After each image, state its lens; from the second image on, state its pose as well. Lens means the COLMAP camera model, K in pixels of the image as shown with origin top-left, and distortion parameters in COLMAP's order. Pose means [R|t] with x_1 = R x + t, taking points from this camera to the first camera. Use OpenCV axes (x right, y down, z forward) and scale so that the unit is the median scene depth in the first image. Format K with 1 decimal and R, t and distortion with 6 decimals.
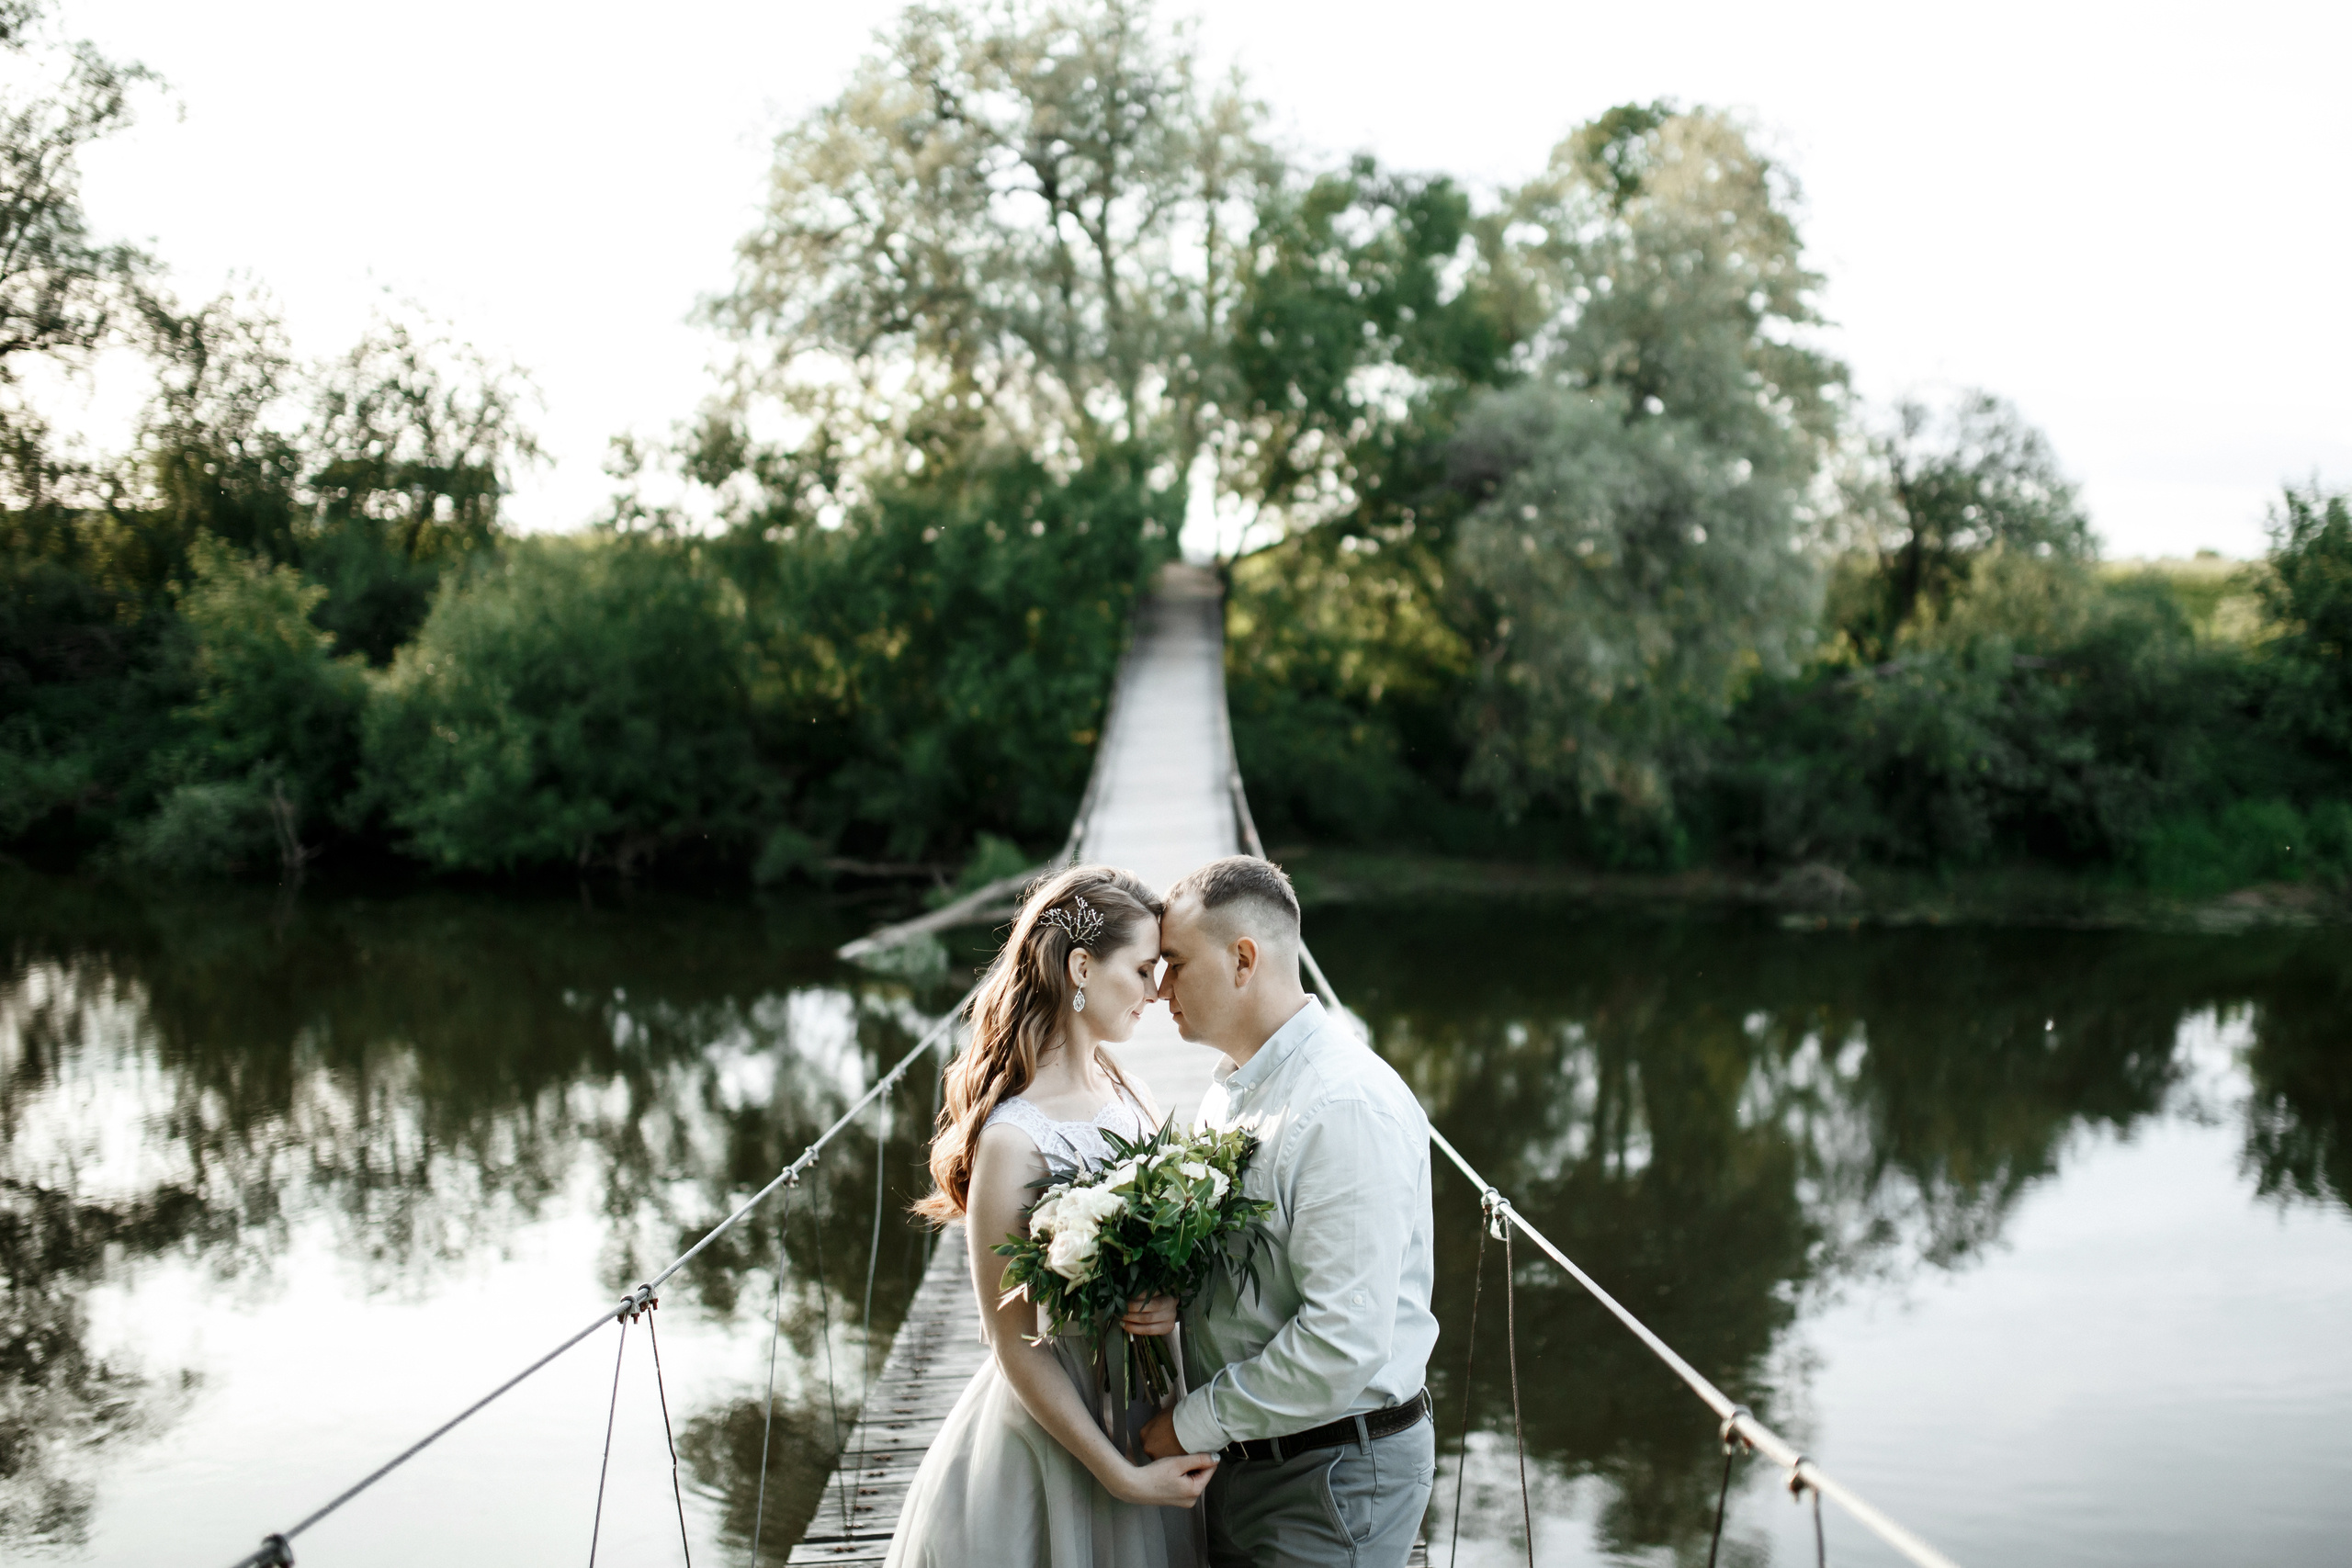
lens RADIAL K [[2212.4, 0, 1185.4], [0, 2212.4, 779.8], [0, 0, 1]] dist [-0.025778, 0.000000]
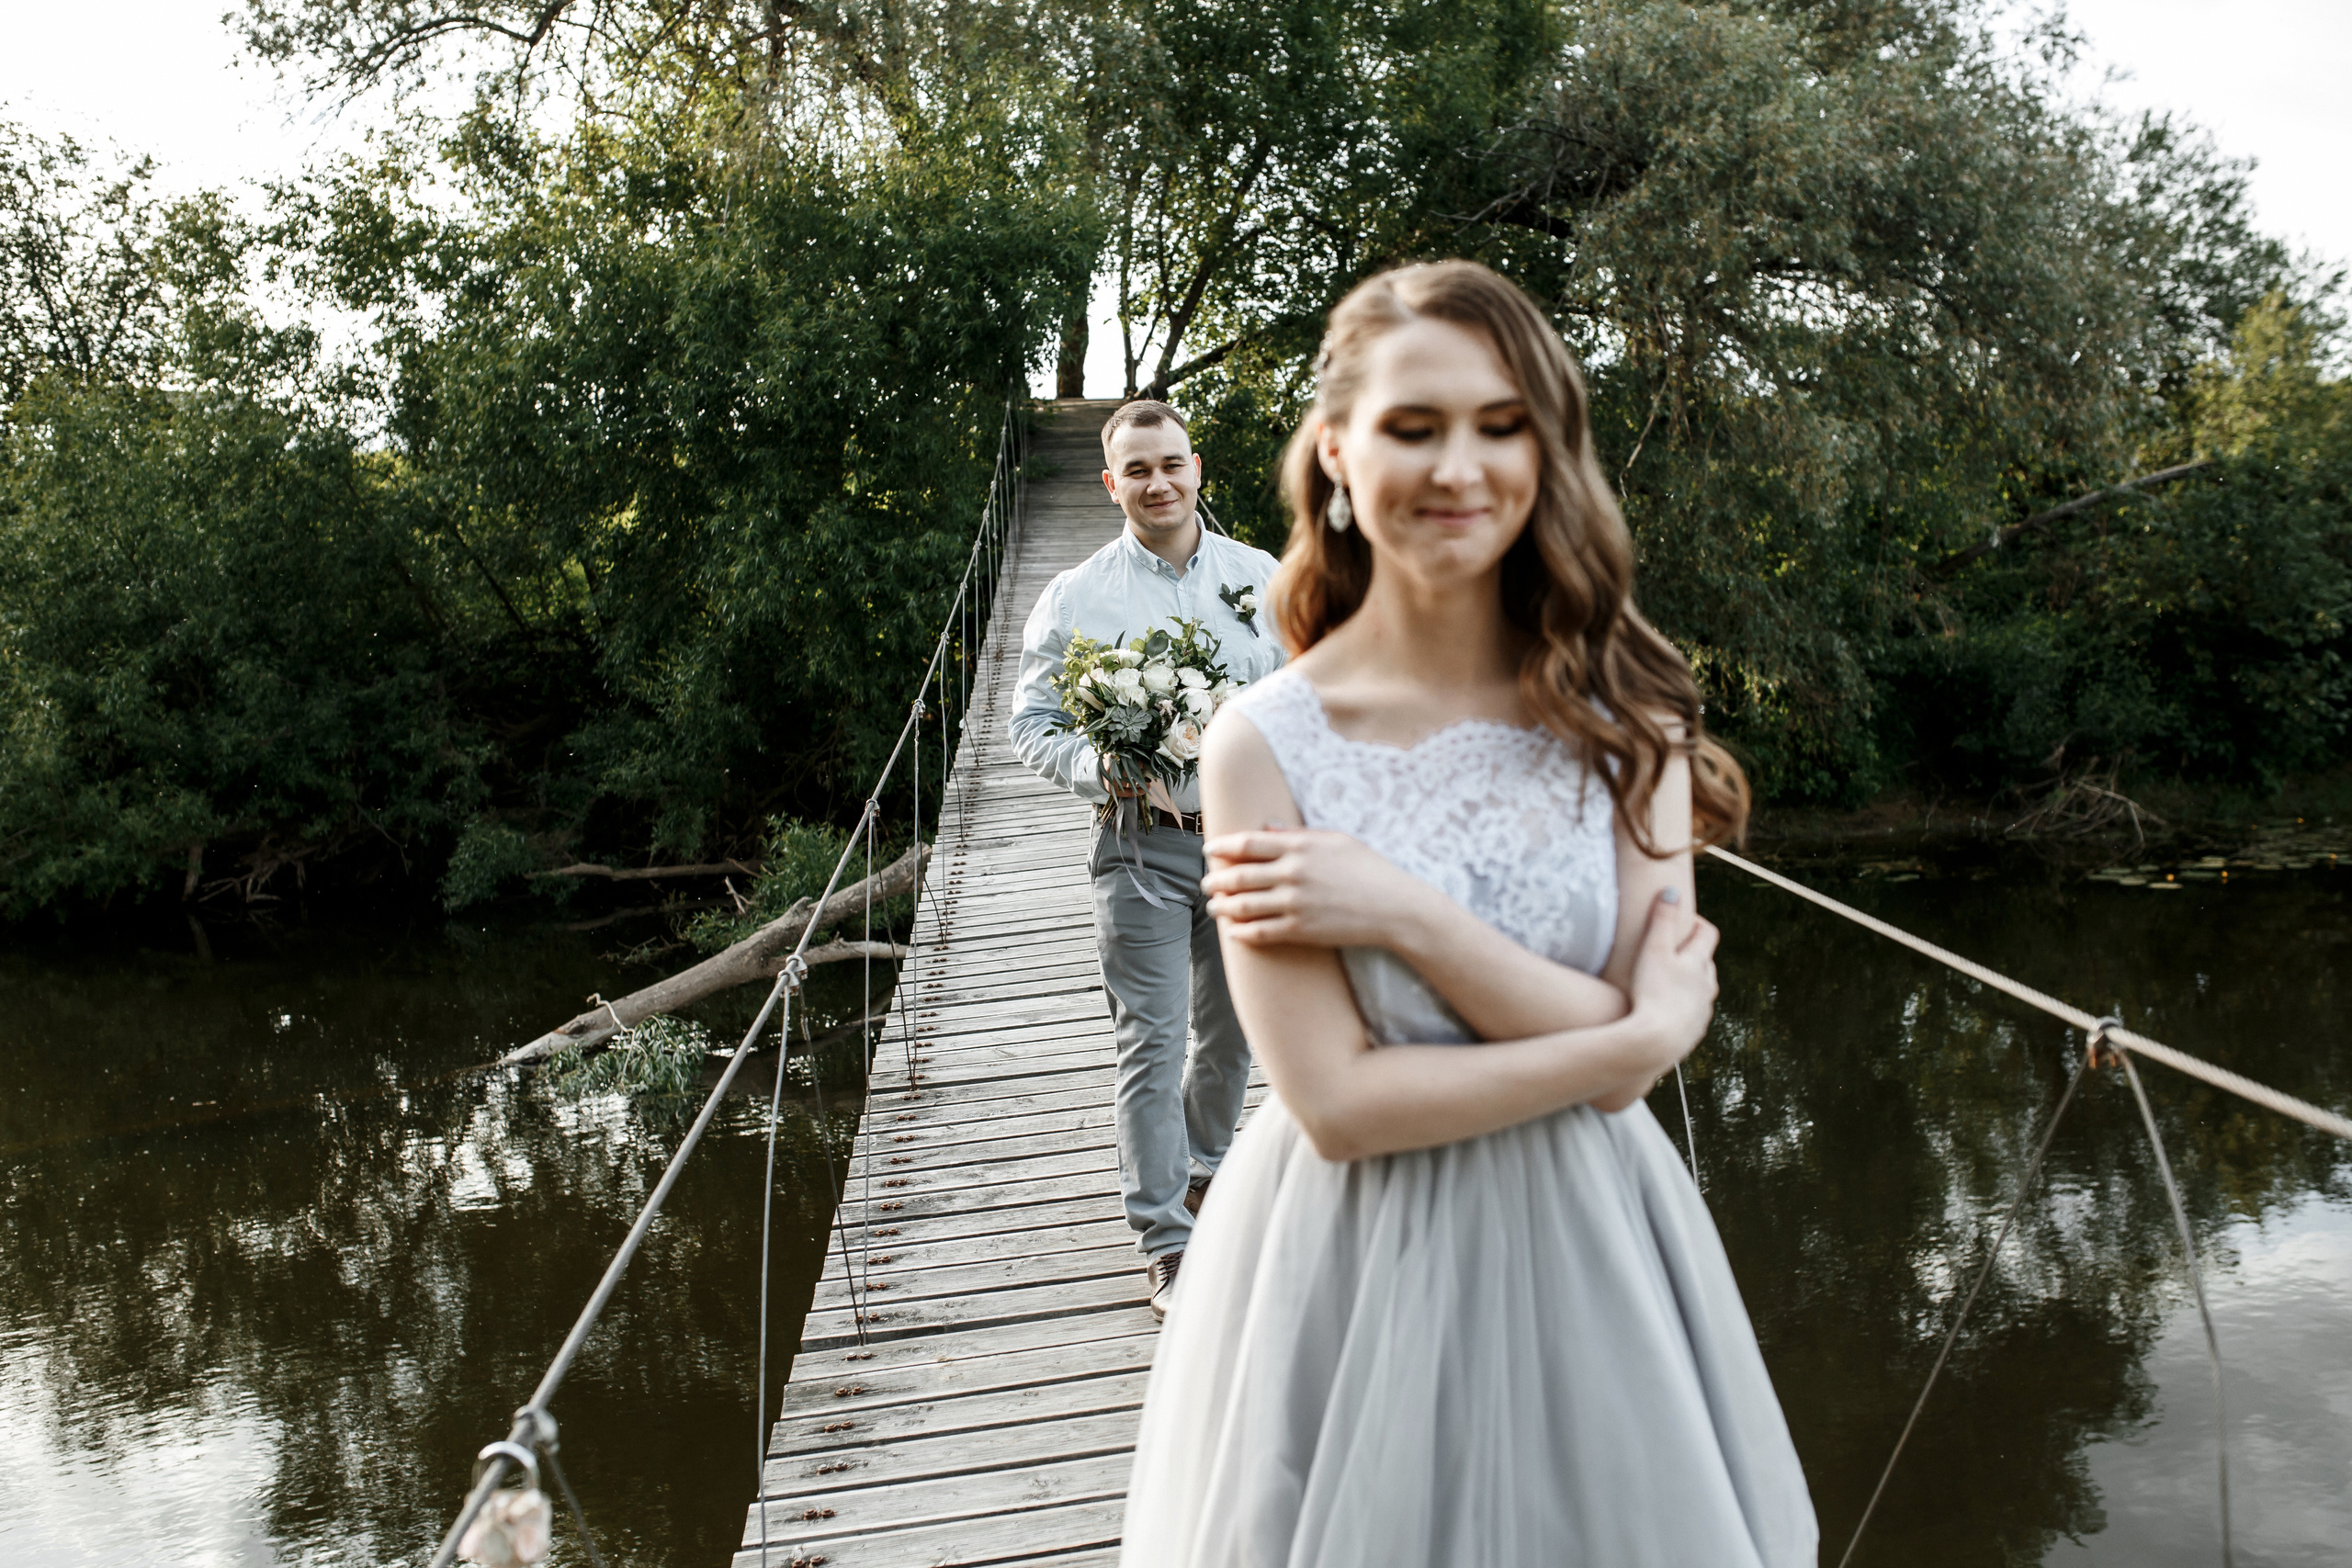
lens RADIAL K [[2212.4, 0, 1182.5], [0, 2212.4, 789.0], [0, 0, 1]] dist [-0.025778, 0.000000]
pose [[0.997253, -0.058929, 0.044886, -0.010011], [0.057683, 0.997926, 0.028563, 0.006668], [-0.046476, -0.025895, 0.998584, 0.357285]]
